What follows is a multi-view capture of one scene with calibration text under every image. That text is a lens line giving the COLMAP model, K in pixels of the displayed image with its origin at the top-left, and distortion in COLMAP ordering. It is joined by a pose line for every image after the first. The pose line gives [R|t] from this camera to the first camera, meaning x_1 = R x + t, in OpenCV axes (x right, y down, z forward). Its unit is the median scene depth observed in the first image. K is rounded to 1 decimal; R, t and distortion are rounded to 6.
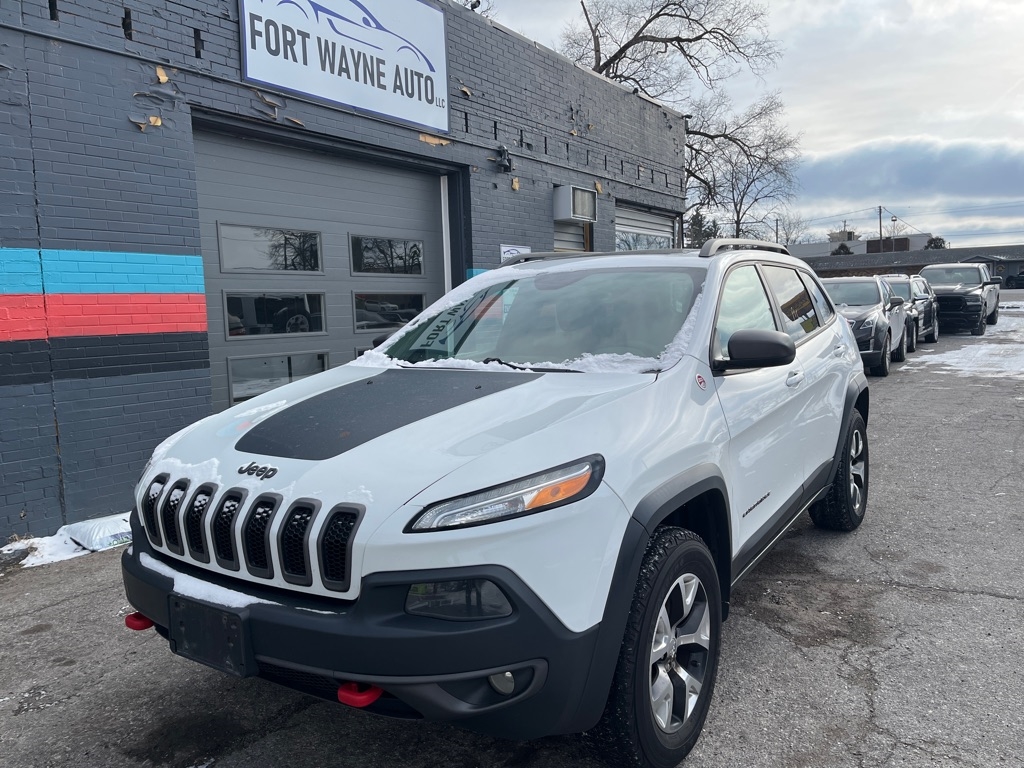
lens RADIAL K [[772.6, 0, 514.0], [0, 772.6, 385.7], [0, 0, 1]] dist [0.088878, -0.113670]
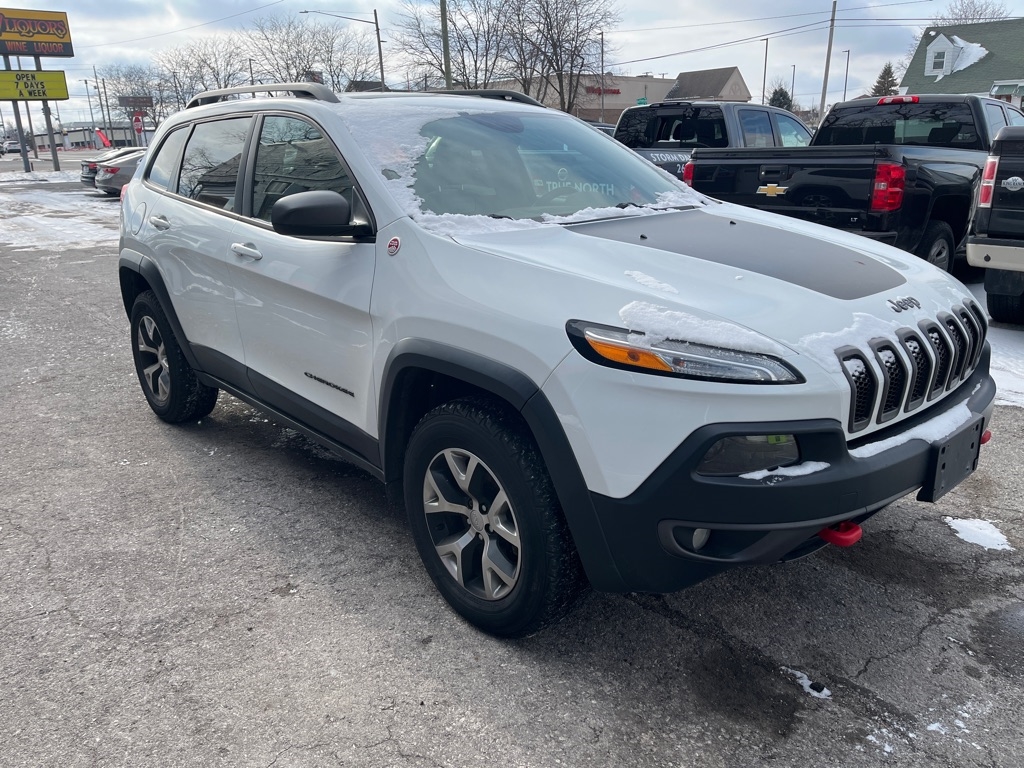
lens RADIAL K [[772.6, 0, 524.1], [0, 772.6, 381.8], [0, 0, 1]] dist [0.088878, -0.113670]
pose [[0.229919, -0.259250, 0.938044, -0.530999], [0.121338, 0.963982, 0.236678, -0.034254], [-0.965616, 0.059403, 0.253095, 0.462778]]
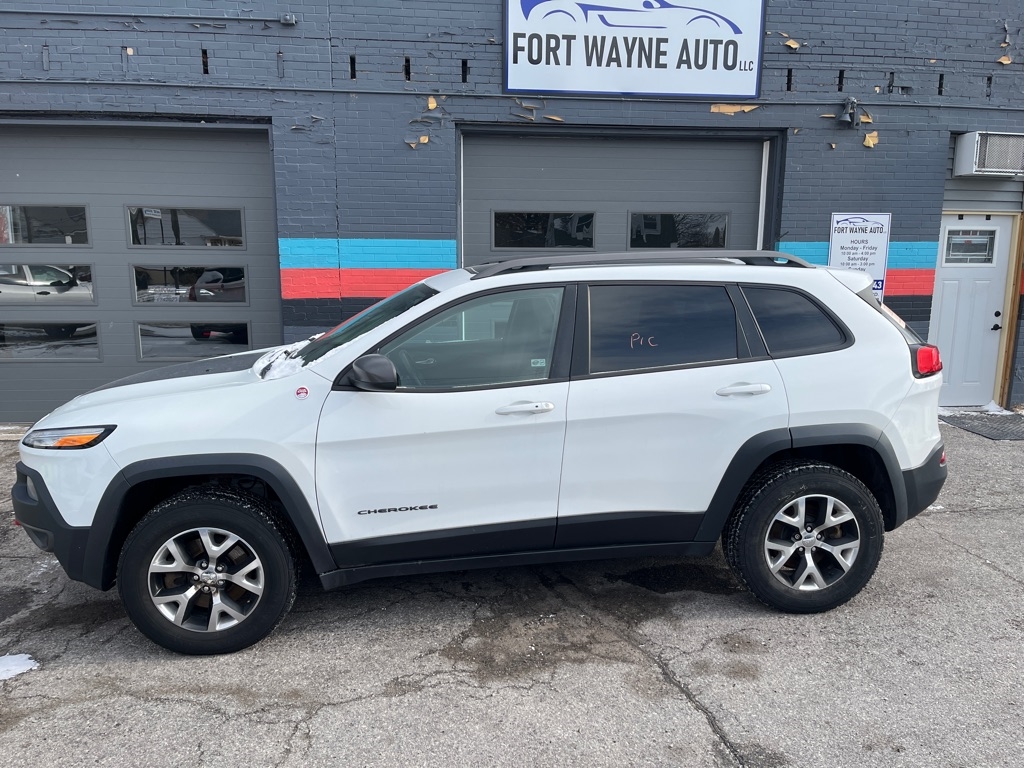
lens RADIAL K [[772.6, 0, 510.1], [0, 772.6, 390.5], [0, 0, 1]] dist [0.088878, -0.113670]
pose [[0.656178, 0.164588, -0.736438, 0.644130], [-0.099829, 0.986280, 0.131477, -0.096078], [0.747974, -0.012755, 0.663606, 0.203190]]
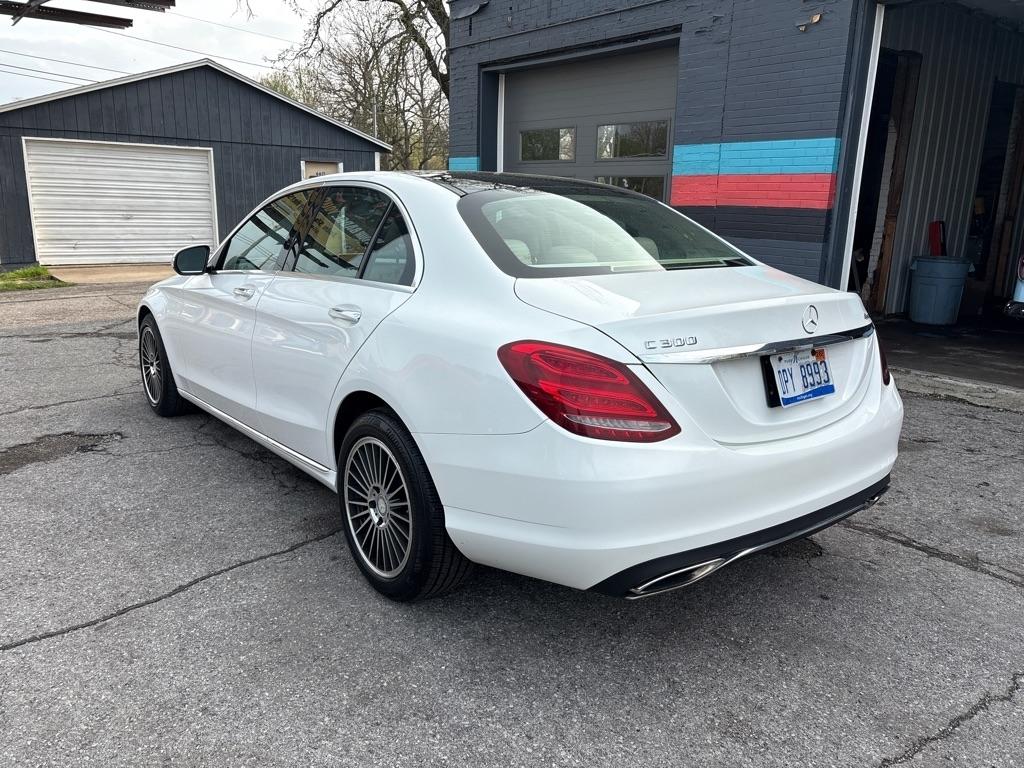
lens RADIAL K [[772.6, 0, 511.3], [0, 772.6, 375.3], [0, 0, 1]] dist [0.088878, -0.113670]
pose [[-0.295370, 0.239986, -0.924750, 0.799048], [-0.107362, 0.953468, 0.281730, -0.108041], [0.949331, 0.182497, -0.255861, 0.897713]]
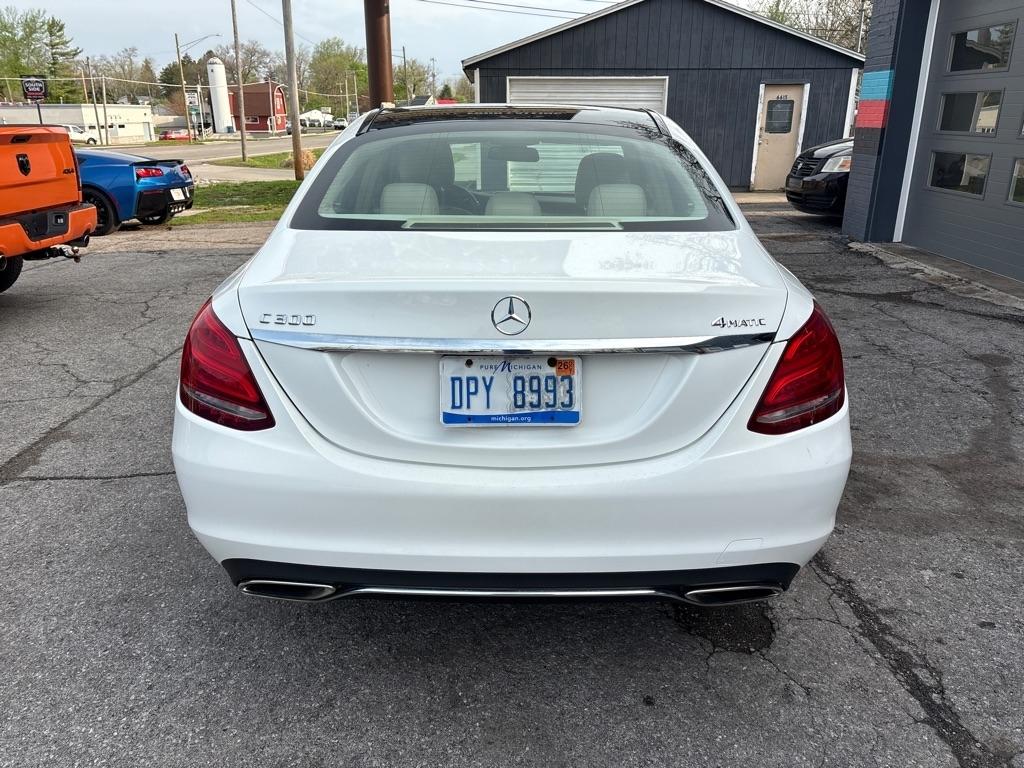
lens RADIAL K [[772.6, 0, 510.2], [0, 772.6, 384.4], [0, 0, 1]] dist [0.088878, -0.113670]
pose [[-0.822770, 0.215994, -0.525734, 0.539114], [-0.029650, 0.907408, 0.419204, -0.134281], [0.567601, 0.360497, -0.740183, 1.148116]]
